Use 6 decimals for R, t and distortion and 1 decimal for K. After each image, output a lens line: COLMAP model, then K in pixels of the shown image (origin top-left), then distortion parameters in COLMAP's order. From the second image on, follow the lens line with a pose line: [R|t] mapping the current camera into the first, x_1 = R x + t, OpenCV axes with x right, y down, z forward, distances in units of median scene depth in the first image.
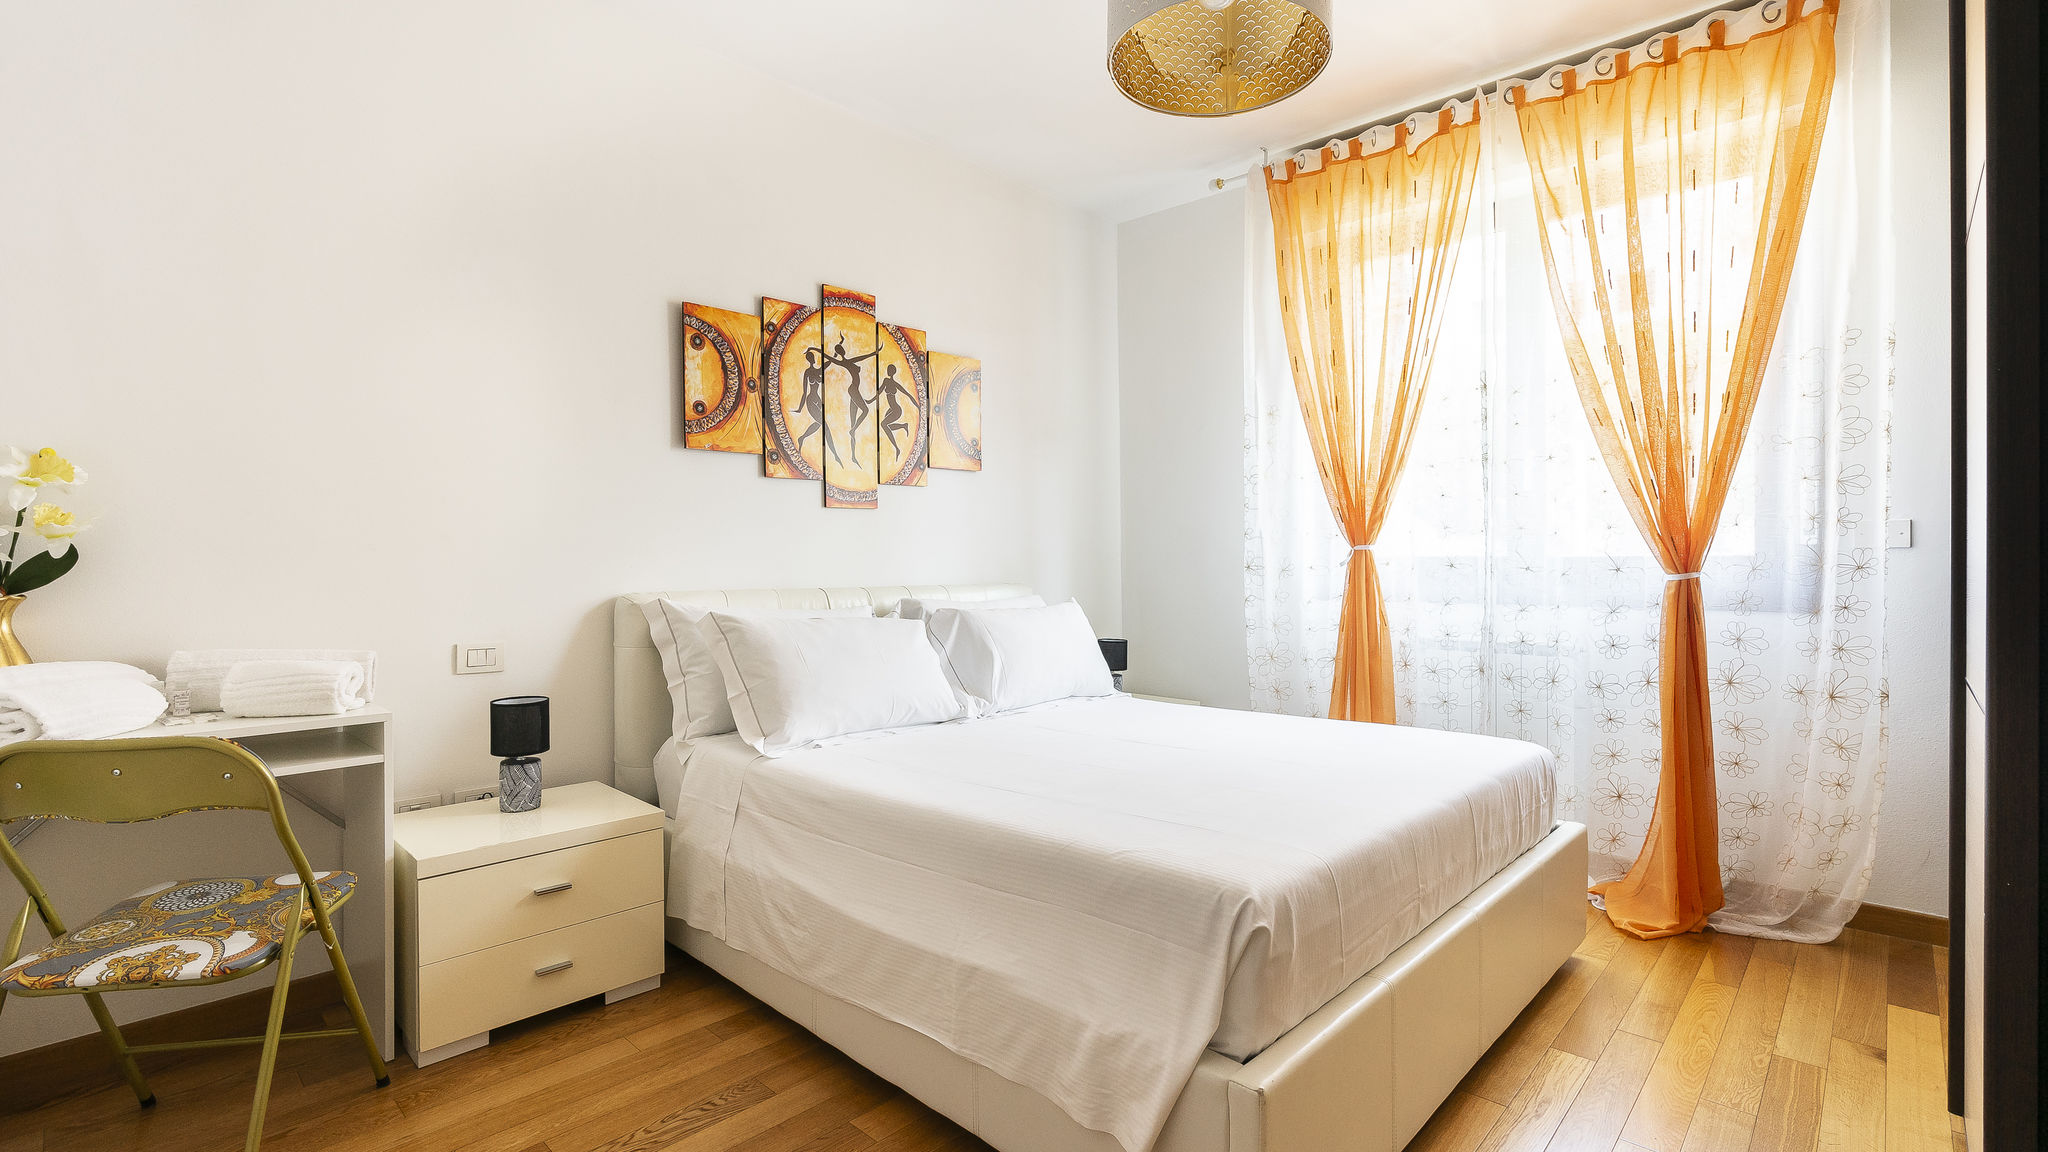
lens RADIAL K [[934.4, 0, 1056.8], [0, 934.4, 554.5], [0, 0, 1]] dist [-0.007381, 0.005387]
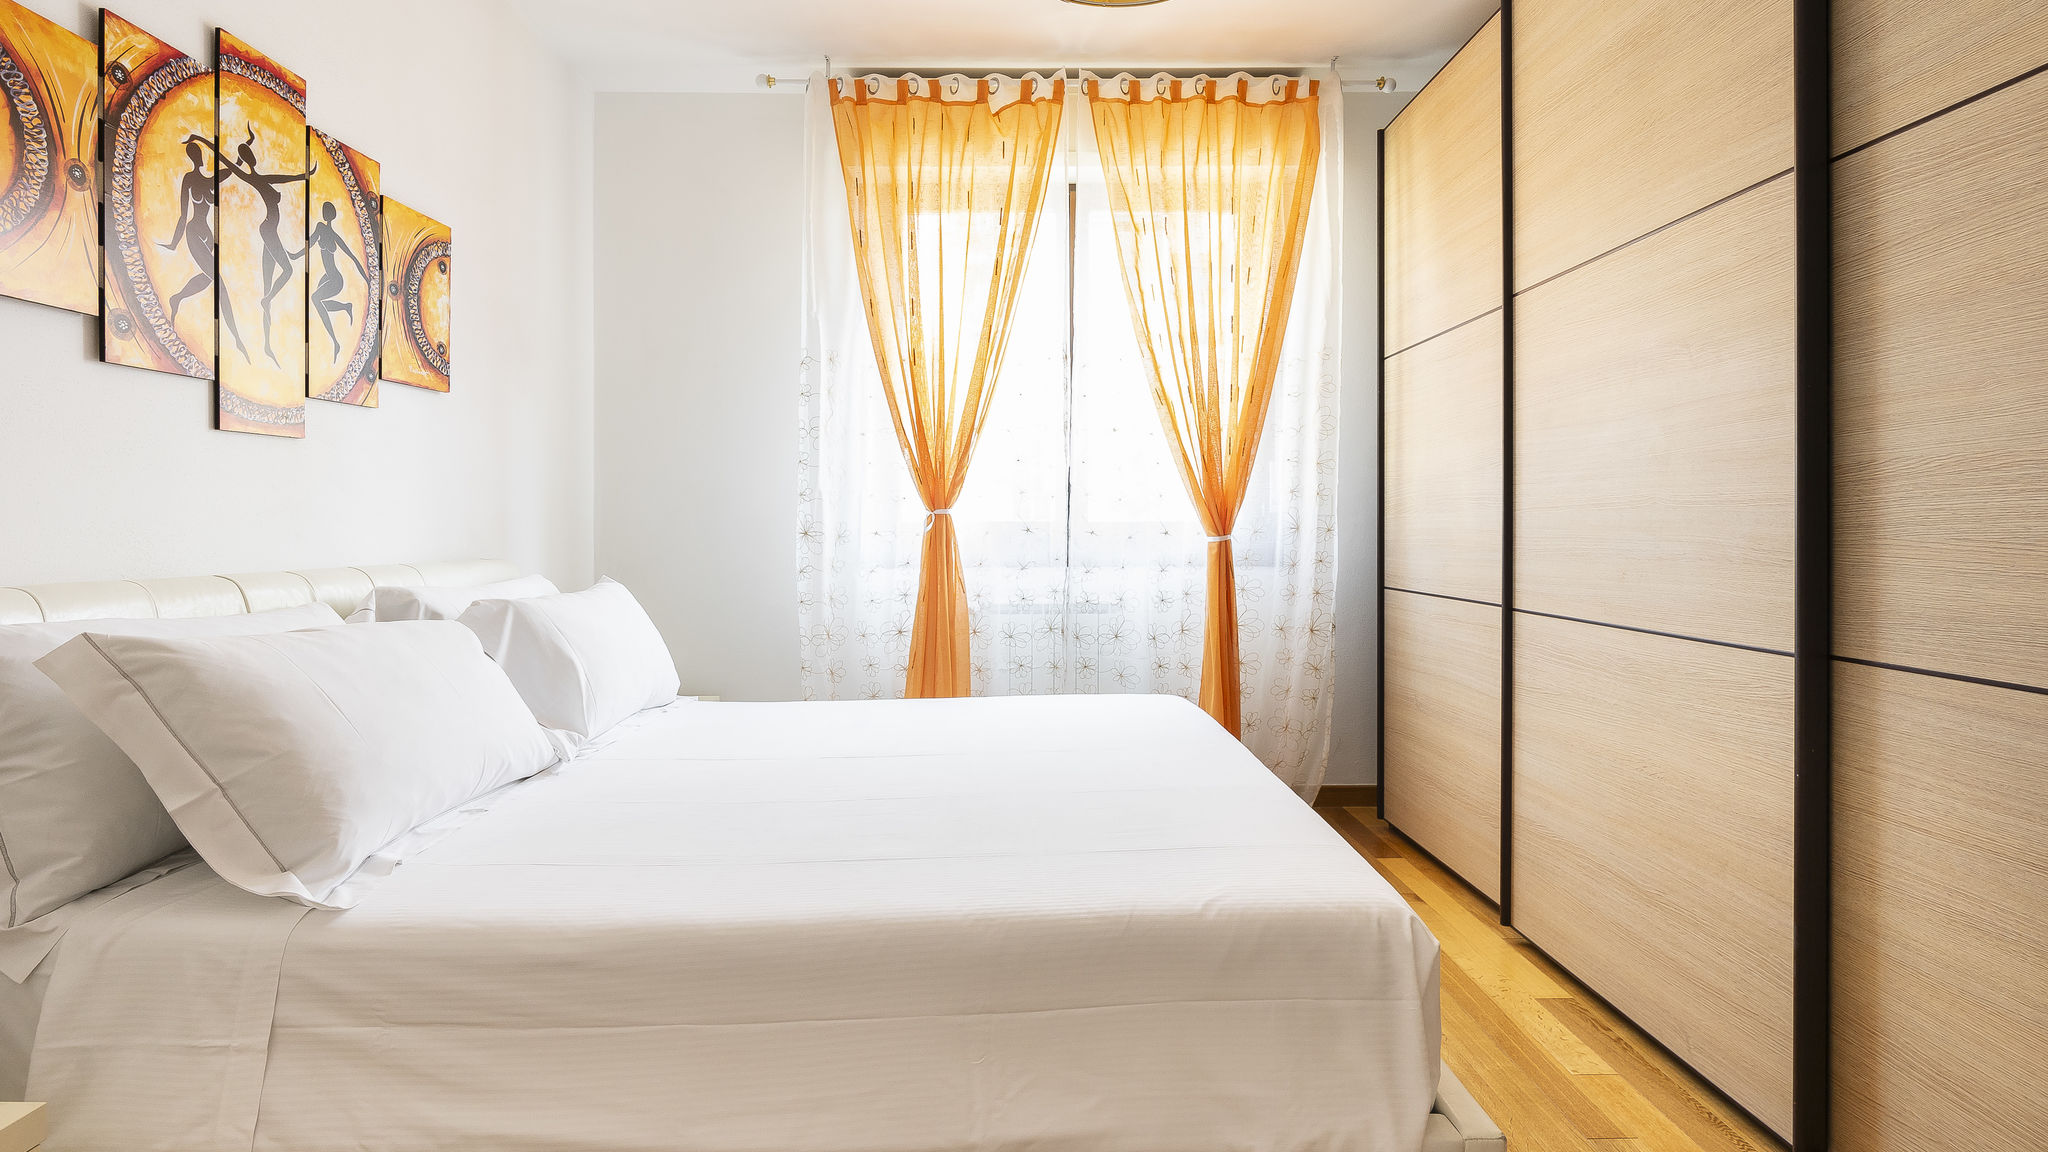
lens RADIAL K [[934.4, 0, 1014.1], [0, 934.4, 514.4], [0, 0, 1]] dist [-0.007381, 0.005387]
pose [[0.728977, 0.007884, 0.684492, -0.284106], [-0.001740, 0.999952, -0.009665, 0.004465], [-0.684536, 0.005855, 0.728956, 0.274160]]
